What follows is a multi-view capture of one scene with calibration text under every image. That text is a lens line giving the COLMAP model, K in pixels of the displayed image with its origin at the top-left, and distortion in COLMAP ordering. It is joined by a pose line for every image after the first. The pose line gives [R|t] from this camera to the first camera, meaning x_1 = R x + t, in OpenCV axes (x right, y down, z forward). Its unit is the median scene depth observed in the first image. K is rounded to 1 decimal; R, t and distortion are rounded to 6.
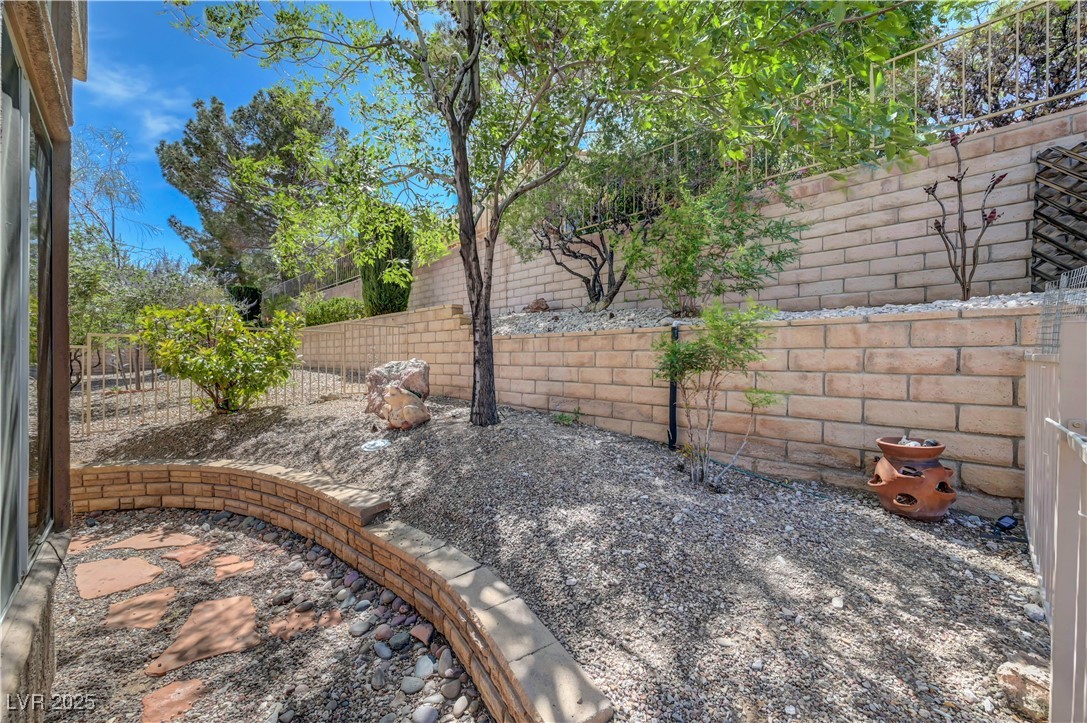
lens RADIAL K [[430.1, 0, 534.3], [0, 430.1, 359.7], [0, 0, 1]] dist [-0.003895, -0.000270]
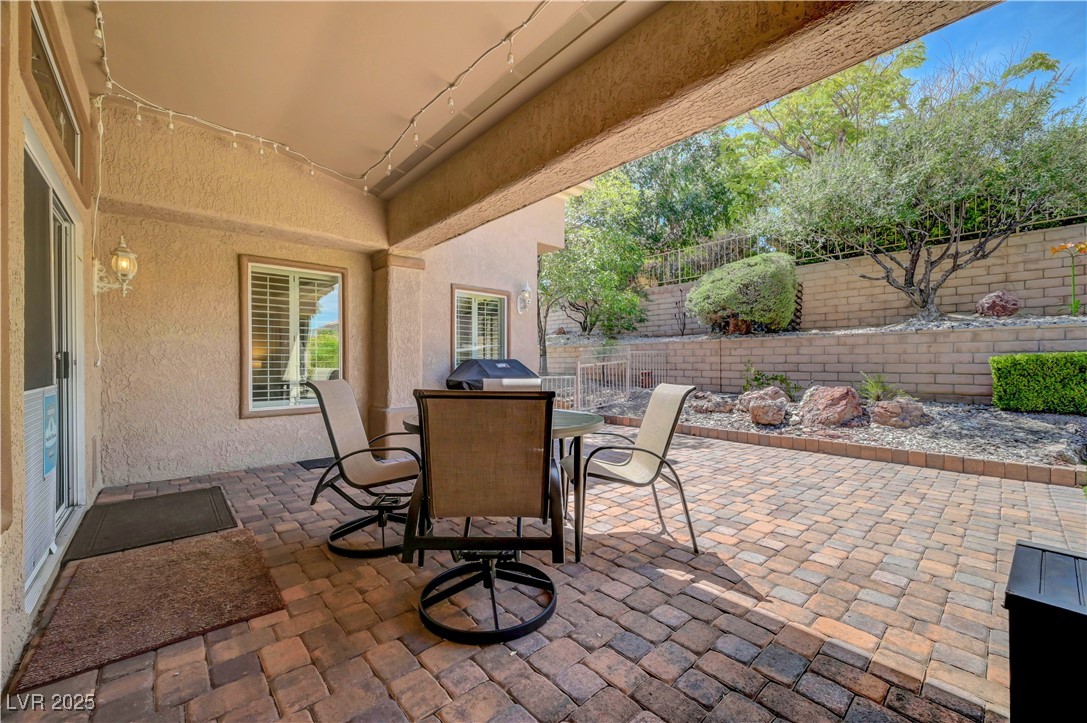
lens RADIAL K [[430.1, 0, 543.9], [0, 430.1, 361.3], [0, 0, 1]] dist [-0.003895, -0.000270]
pose [[0.999696, -0.006743, -0.023712, -0.035974], [0.006693, 0.999975, -0.002207, 0.044481], [0.023726, 0.002048, 0.999716, -1.770660]]
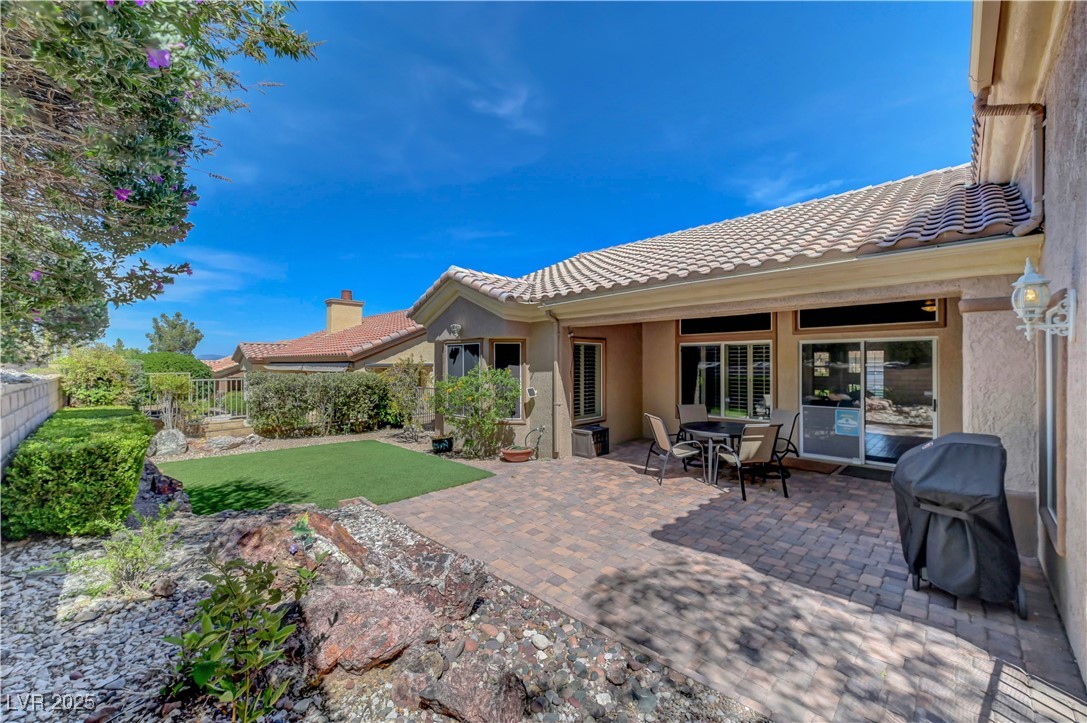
lens RADIAL K [[430.1, 0, 544.2], [0, 430.1, 362.3], [0, 0, 1]] dist [-0.003895, -0.000270]
pose [[-0.999538, 0.001228, -0.030379, 0.553951], [0.001166, 0.999997, 0.002040, -0.106160], [0.030381, 0.002004, -0.999536, 0.316261]]
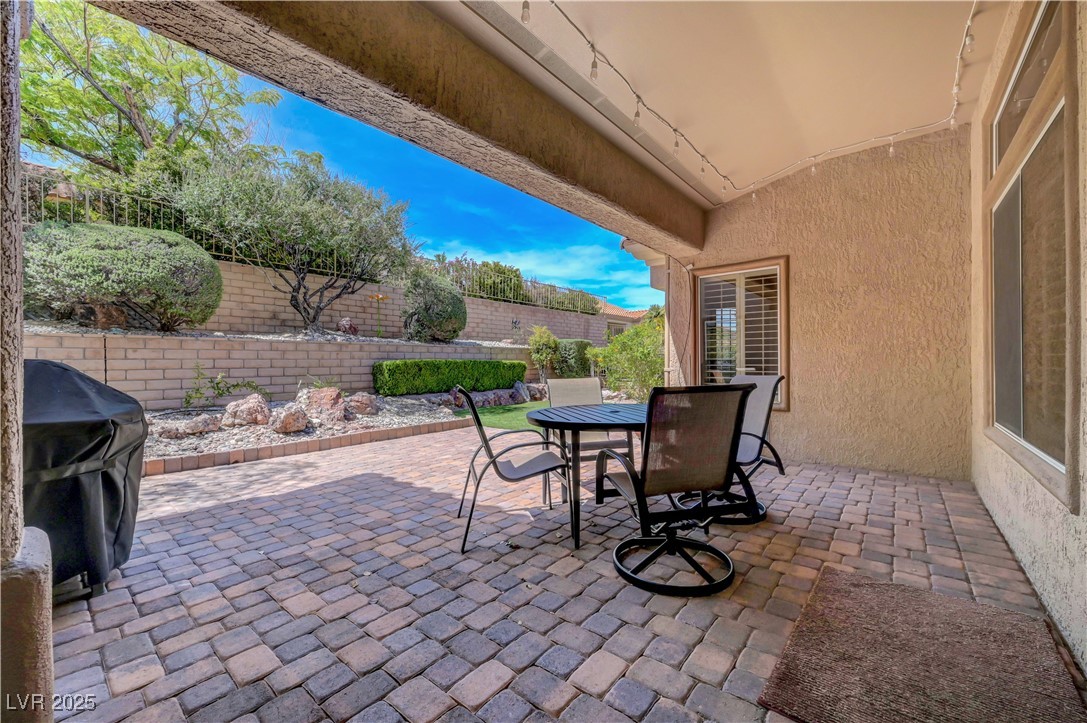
lens RADIAL K [[430.1, 0, 543.7], [0, 430.1, 362.4], [0, 0, 1]] dist [-0.003895, -0.000270]
pose [[-0.116197, -0.002134, 0.993224, -0.774735], [0.010052, 0.999944, 0.003325, 0.039796], [-0.993175, 0.010370, -0.116169, -0.961031]]
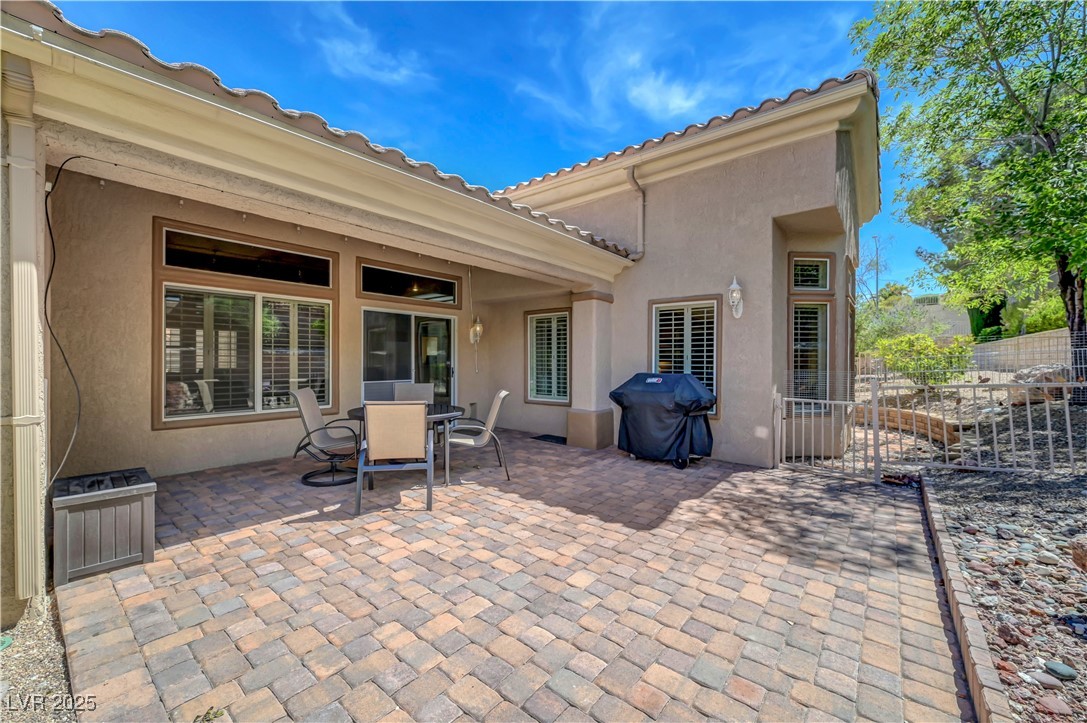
lens RADIAL K [[430.1, 0, 544.0], [0, 430.1, 360.6], [0, 0, 1]] dist [-0.003895, -0.000270]
pose [[0.127531, -0.000841, -0.991834, 1.008430], [-0.004919, 0.999987, -0.001481, -0.000193], [0.991822, 0.005068, 0.127525, -0.953391]]
